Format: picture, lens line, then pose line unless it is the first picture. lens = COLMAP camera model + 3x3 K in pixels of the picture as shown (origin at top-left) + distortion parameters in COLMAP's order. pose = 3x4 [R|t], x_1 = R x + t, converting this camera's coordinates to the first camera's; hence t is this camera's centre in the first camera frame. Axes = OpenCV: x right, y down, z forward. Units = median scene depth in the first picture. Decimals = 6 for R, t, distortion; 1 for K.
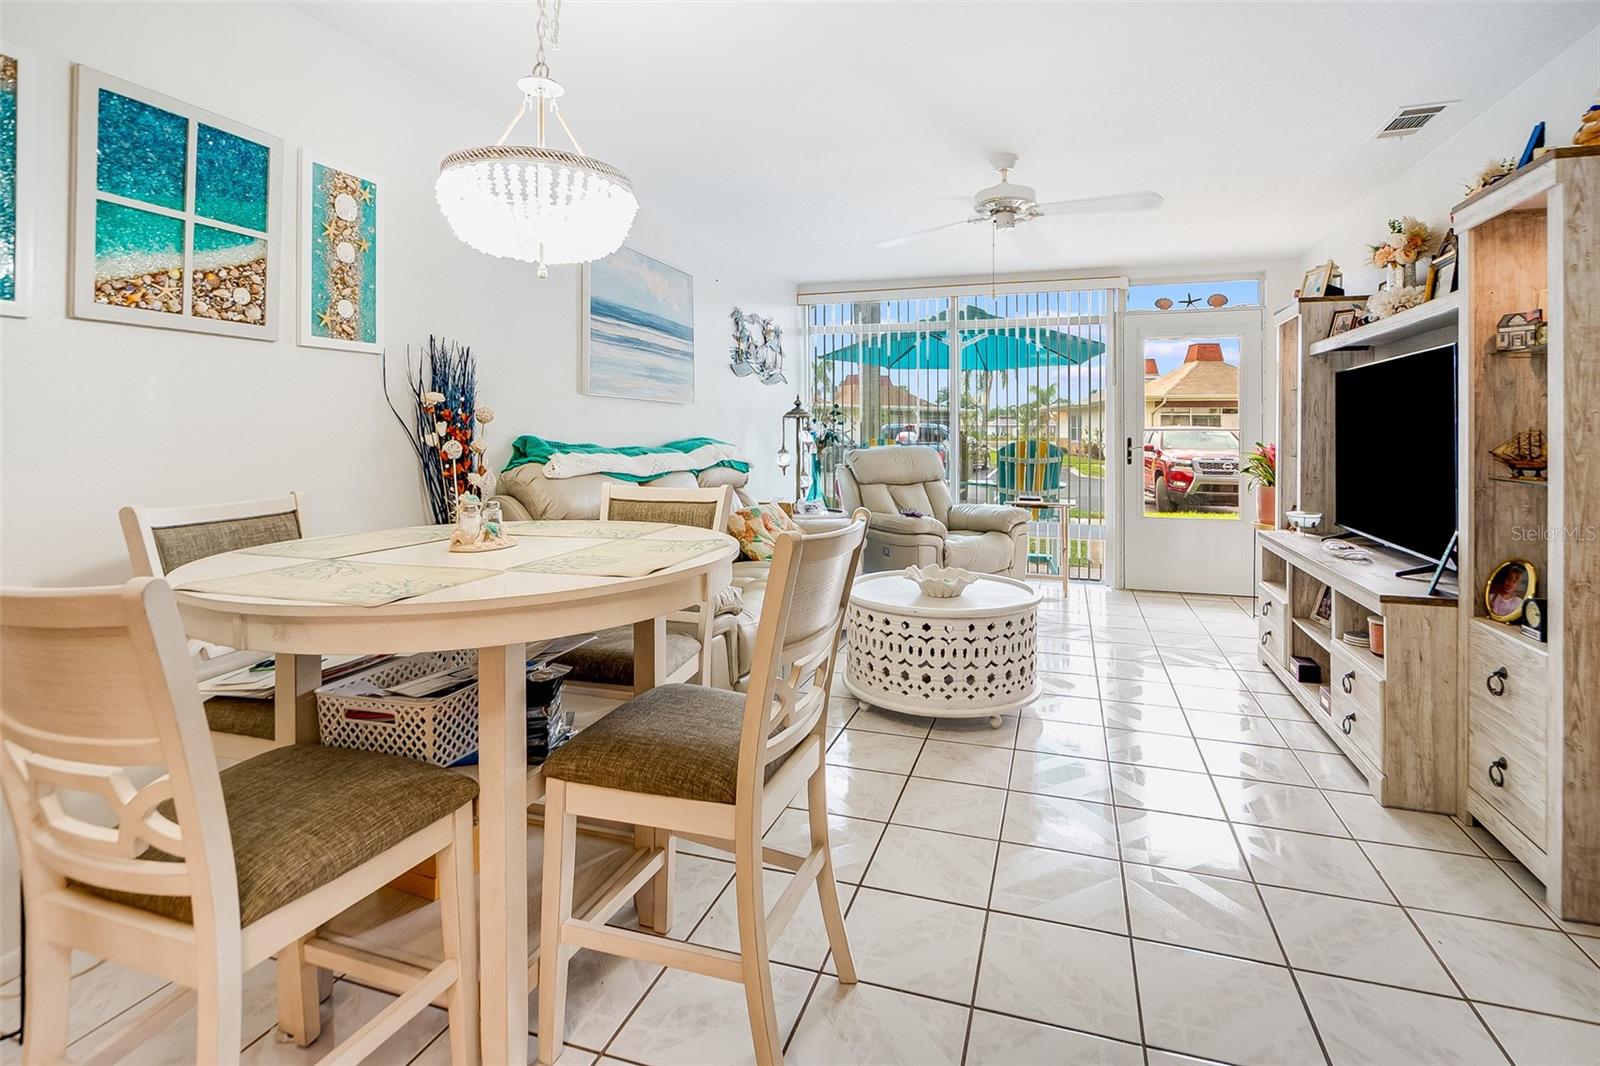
lens RADIAL K [[740.6, 0, 829.5], [0, 740.6, 426.2], [0, 0, 1]] dist [0.001885, -0.000432]
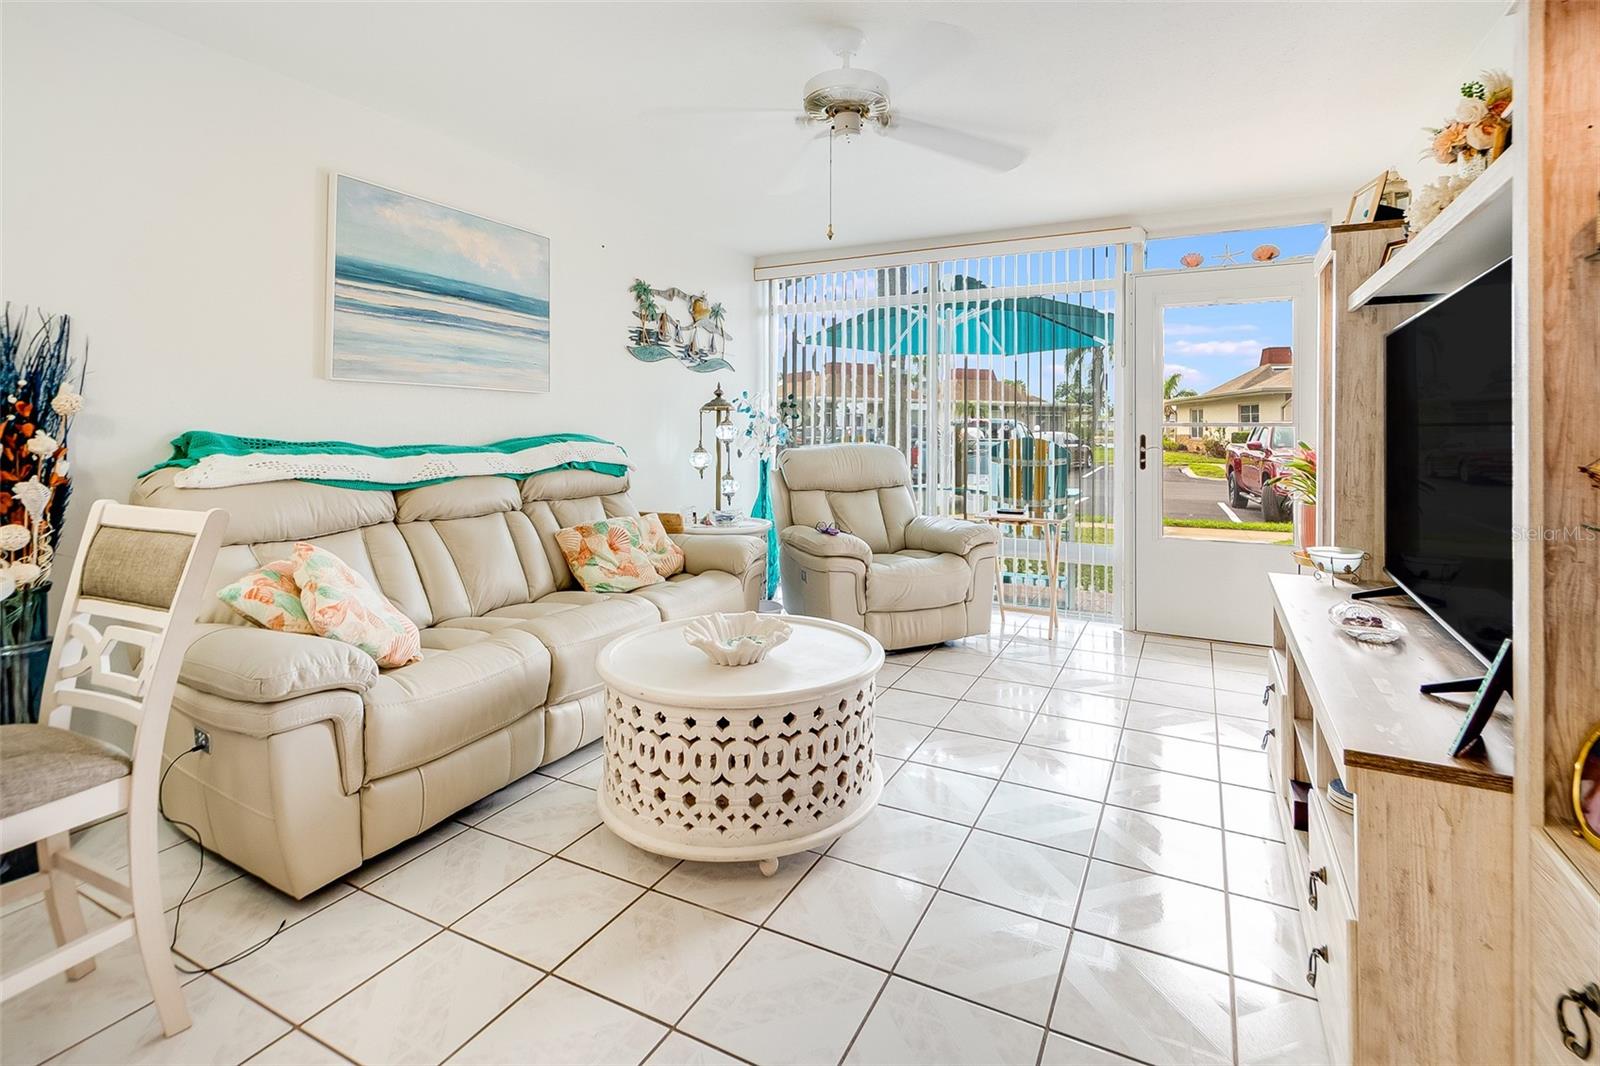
lens RADIAL K [[732.5, 0, 832.2], [0, 732.5, 419.6], [0, 0, 1]] dist [0.005031, -0.000832]
pose [[0.987878, -0.001045, -0.155229, 0.301983], [0.000462, 0.999993, -0.003792, 0.003460], [0.155232, 0.003674, 0.987871, 0.286614]]
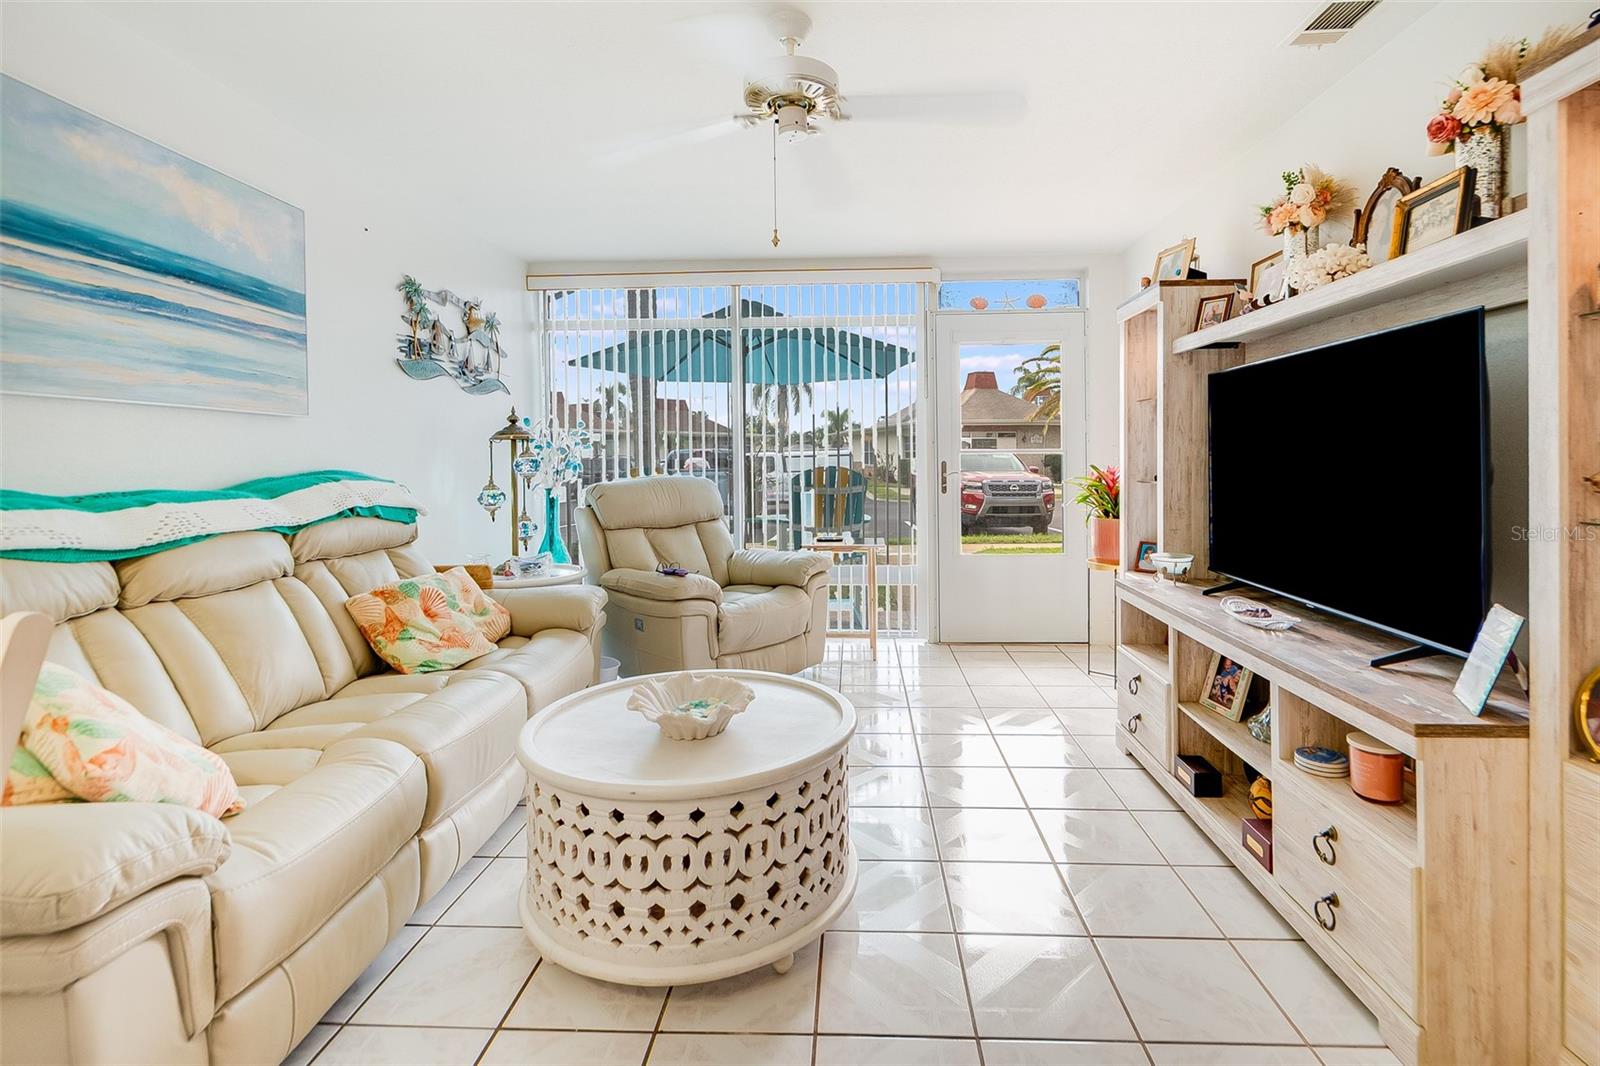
lens RADIAL K [[731.4, 0, 817.7], [0, 731.4, 458.3], [0, 0, 1]] dist [-0.002585, -0.000662]
pose [[0.967710, -0.012640, 0.251748, 0.089247], [0.010423, 0.999894, 0.010134, 0.003583], [-0.251849, -0.007183, 0.967740, 0.355140]]
